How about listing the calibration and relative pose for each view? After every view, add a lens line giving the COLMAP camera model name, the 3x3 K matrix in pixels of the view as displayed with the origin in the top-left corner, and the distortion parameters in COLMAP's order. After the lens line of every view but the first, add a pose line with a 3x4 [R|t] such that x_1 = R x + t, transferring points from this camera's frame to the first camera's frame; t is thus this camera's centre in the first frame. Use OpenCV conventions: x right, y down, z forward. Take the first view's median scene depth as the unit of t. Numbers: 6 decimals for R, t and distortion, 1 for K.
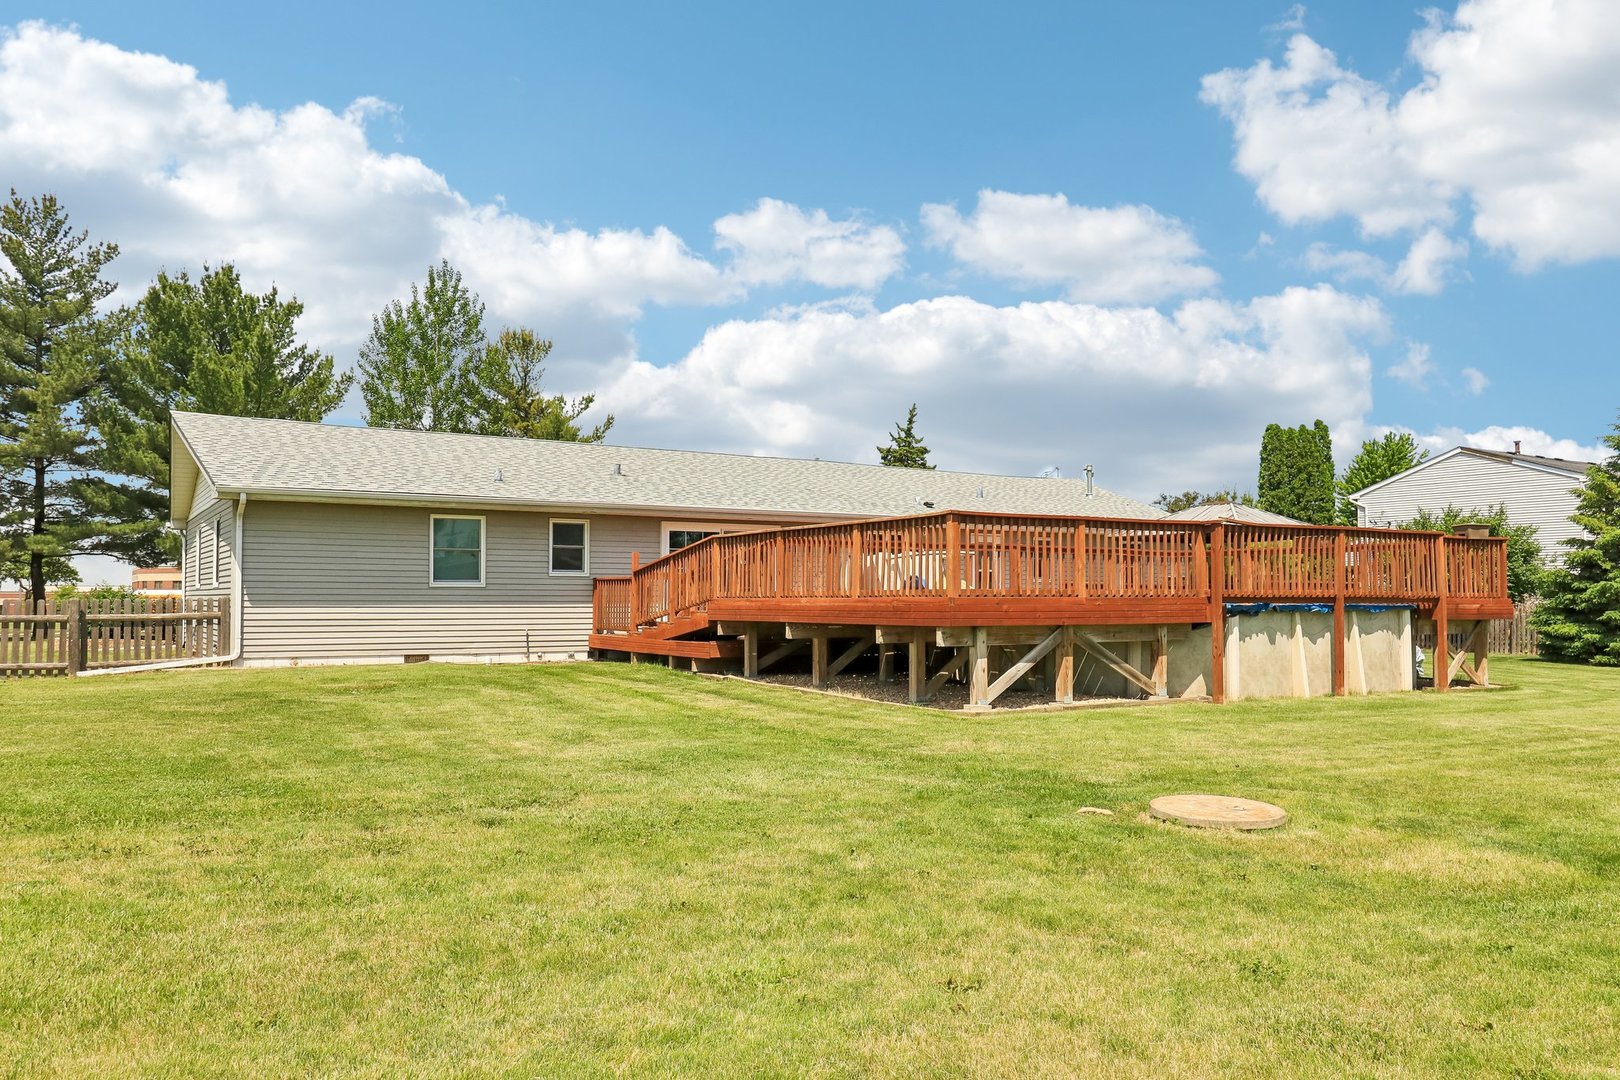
lens RADIAL K [[1235.1, 0, 810.0], [0, 1235.1, 540.0], [0, 0, 1]] dist [-0.002085, -0.001387]
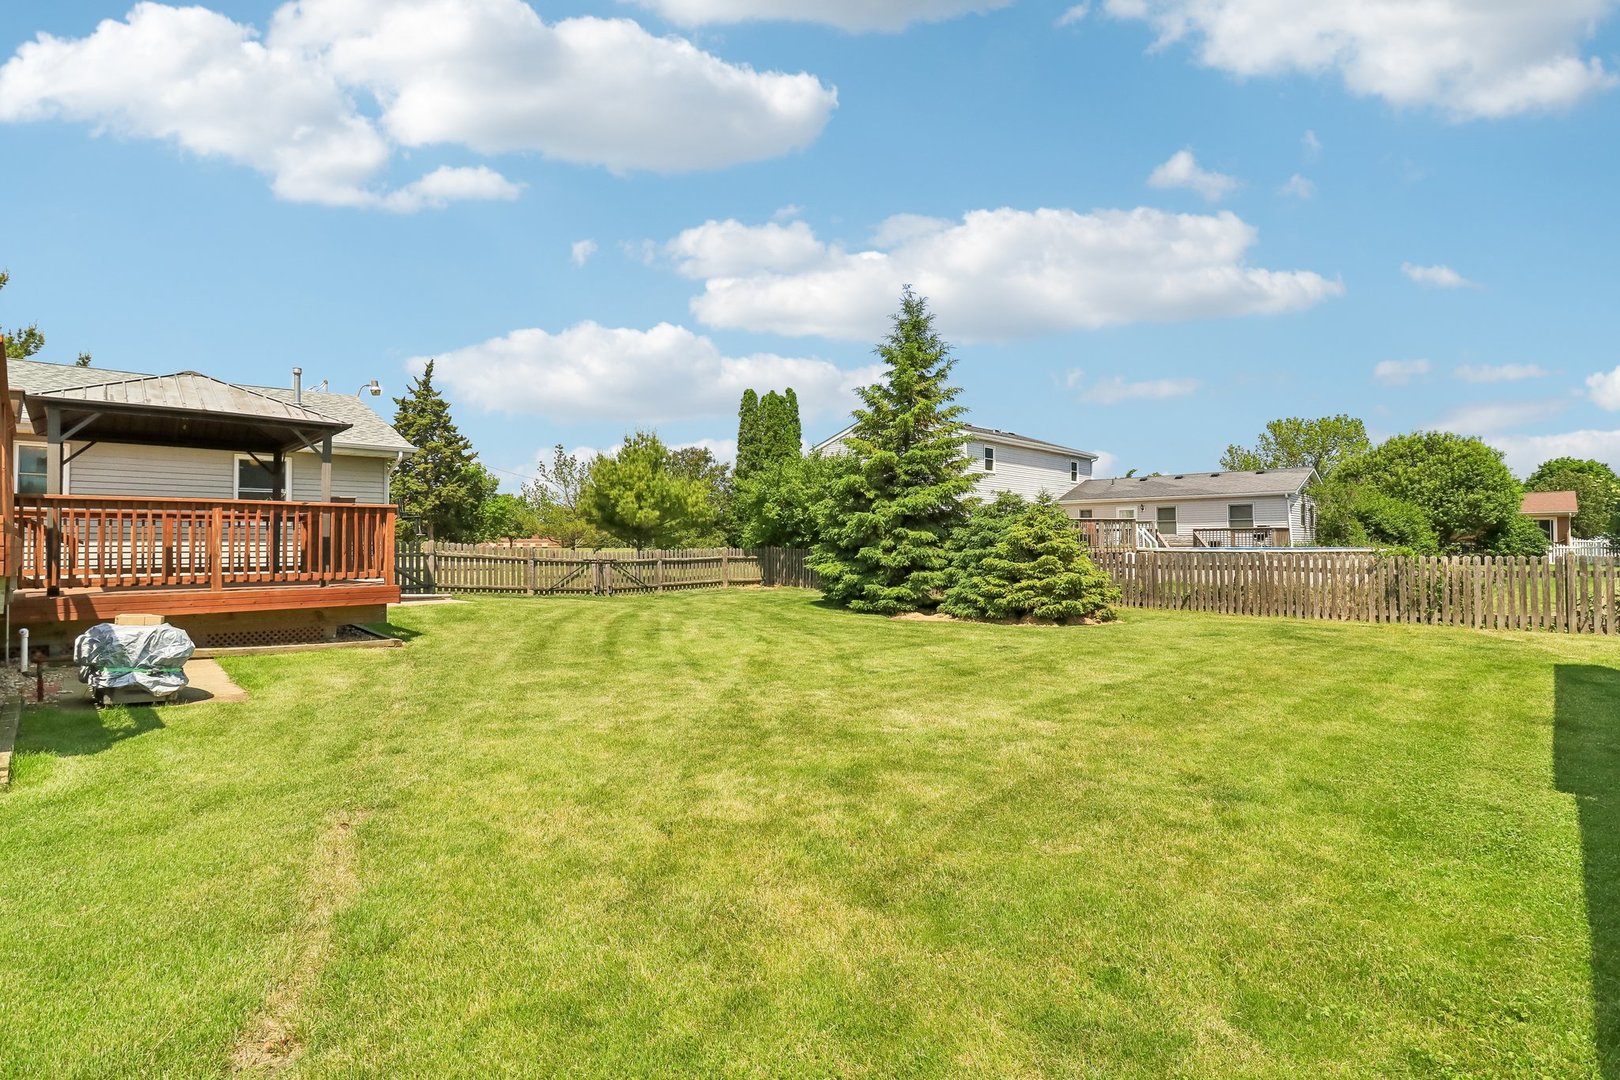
lens RADIAL K [[778.1, 0, 810.0], [0, 778.1, 540.0], [0, 0, 1]] dist [-0.000187, 0.000015]
pose [[0.971847, -0.004560, 0.235571, 0.667480], [-0.006608, 0.998892, 0.046595, 0.038226], [-0.235522, -0.046839, 0.970740, 0.677113]]
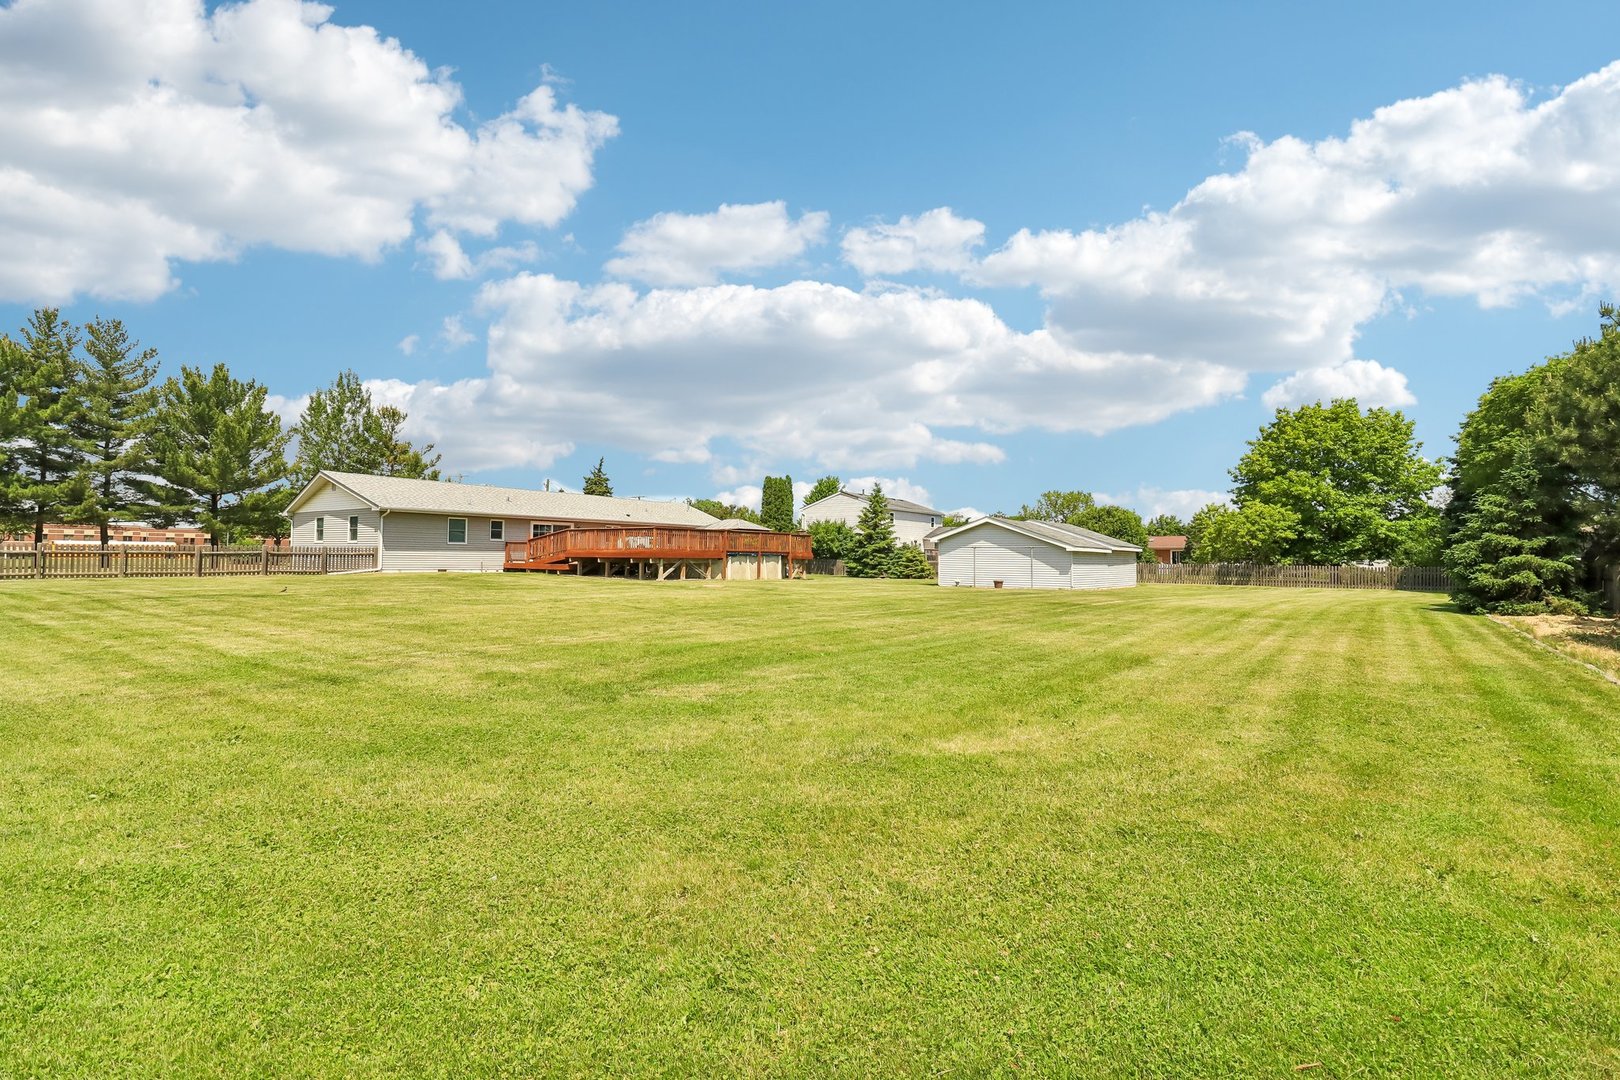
lens RADIAL K [[778.1, 0, 810.0], [0, 778.1, 540.0], [0, 0, 1]] dist [-0.000187, 0.000015]
pose [[0.926457, 0.018175, 0.375961, -0.216706], [-0.028998, 0.999311, 0.023149, -0.033797], [-0.375281, -0.032349, 0.926346, -0.878785]]
